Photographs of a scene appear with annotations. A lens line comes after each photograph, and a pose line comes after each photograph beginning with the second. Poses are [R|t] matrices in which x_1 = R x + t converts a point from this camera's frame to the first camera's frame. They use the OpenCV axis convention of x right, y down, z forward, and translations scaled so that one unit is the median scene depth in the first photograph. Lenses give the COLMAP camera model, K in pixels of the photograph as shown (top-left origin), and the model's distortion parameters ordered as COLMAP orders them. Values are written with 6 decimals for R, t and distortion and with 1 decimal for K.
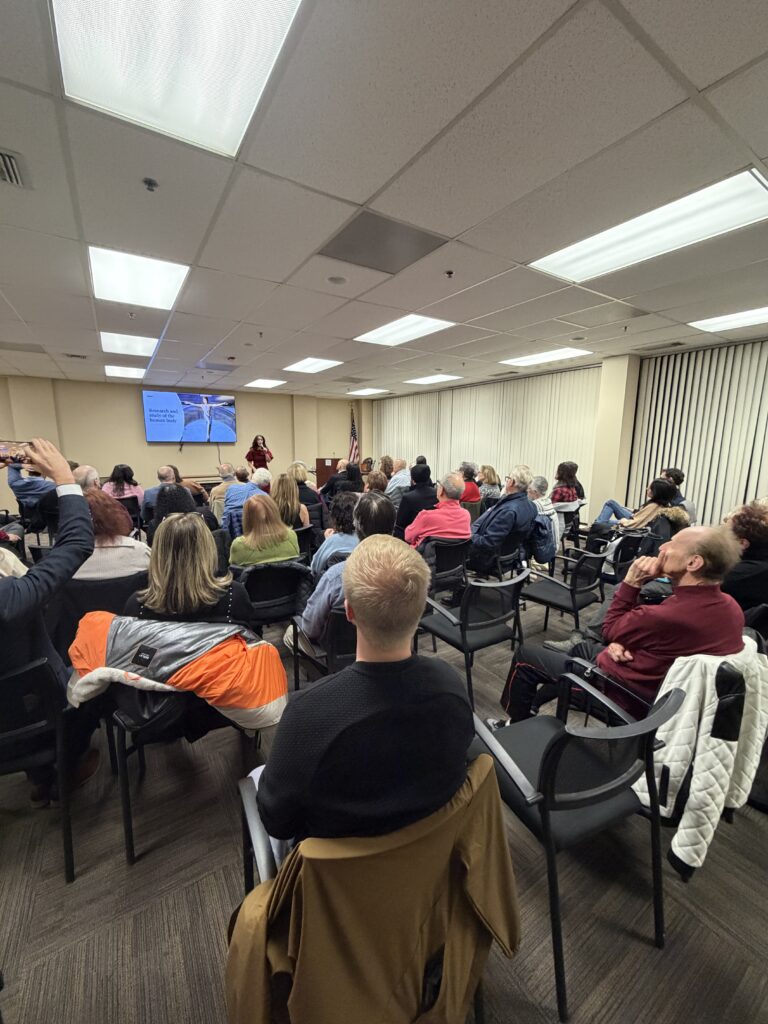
lens RADIAL K [[415.3, 0, 385.3], [0, 415.3, 513.2], [0, 0, 1]] dist [0.007854, 0.000034]
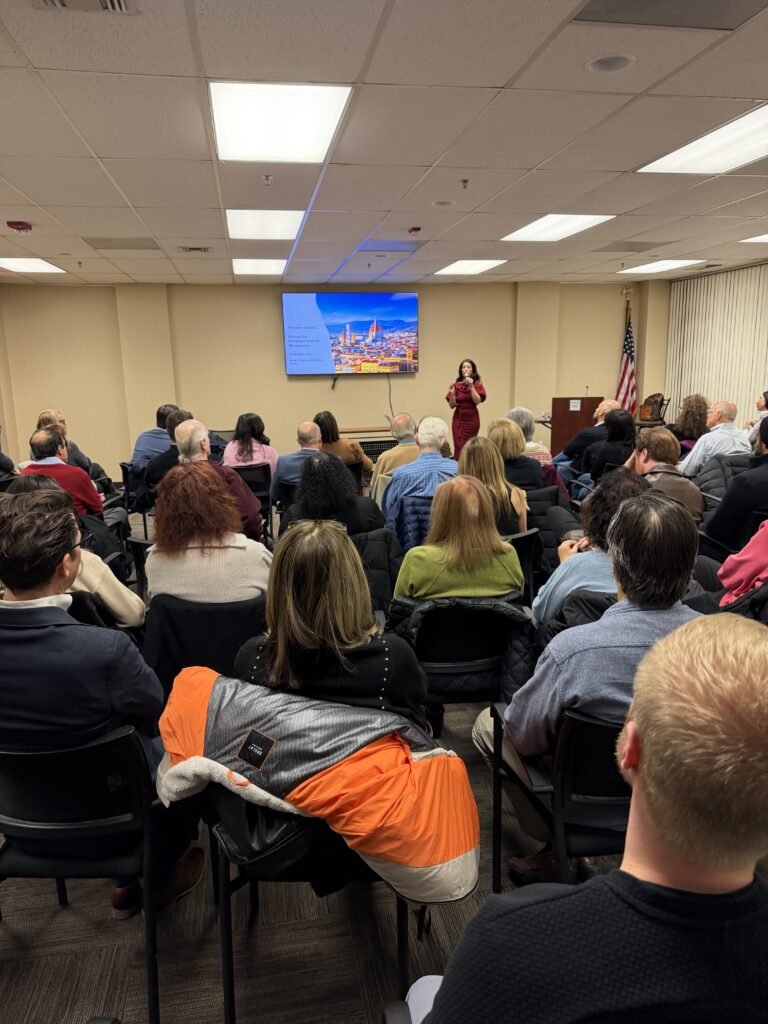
lens RADIAL K [[734.5, 0, 383.6], [0, 734.5, 513.6], [0, 0, 1]] dist [0.054849, -0.021763]
pose [[0.925504, 0.047782, -0.375712, -0.000490], [-0.035964, 0.998615, 0.038411, -0.029555], [0.377026, -0.022038, 0.925940, 0.026071]]
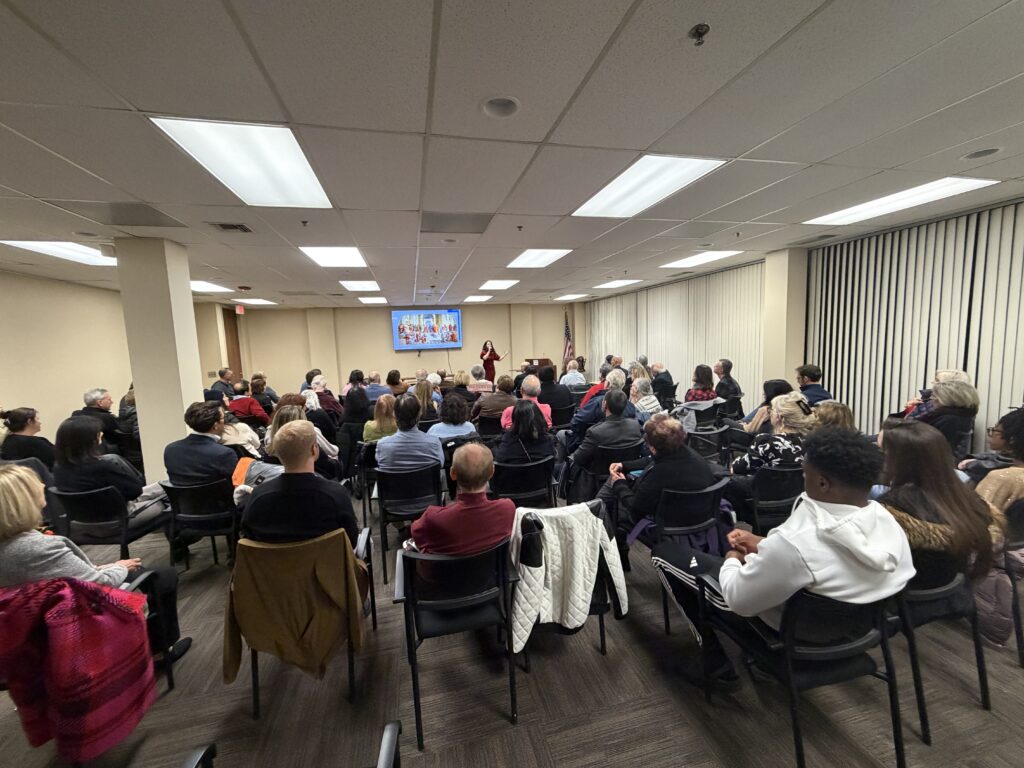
lens RADIAL K [[415.3, 0, 506.3], [0, 415.3, 388.9], [0, 0, 1]] dist [0.007854, 0.000034]
pose [[0.941079, -0.003552, -0.338169, 0.586088], [-0.011984, 0.998967, -0.043841, -0.009204], [0.337975, 0.045310, 0.940064, -0.235395]]
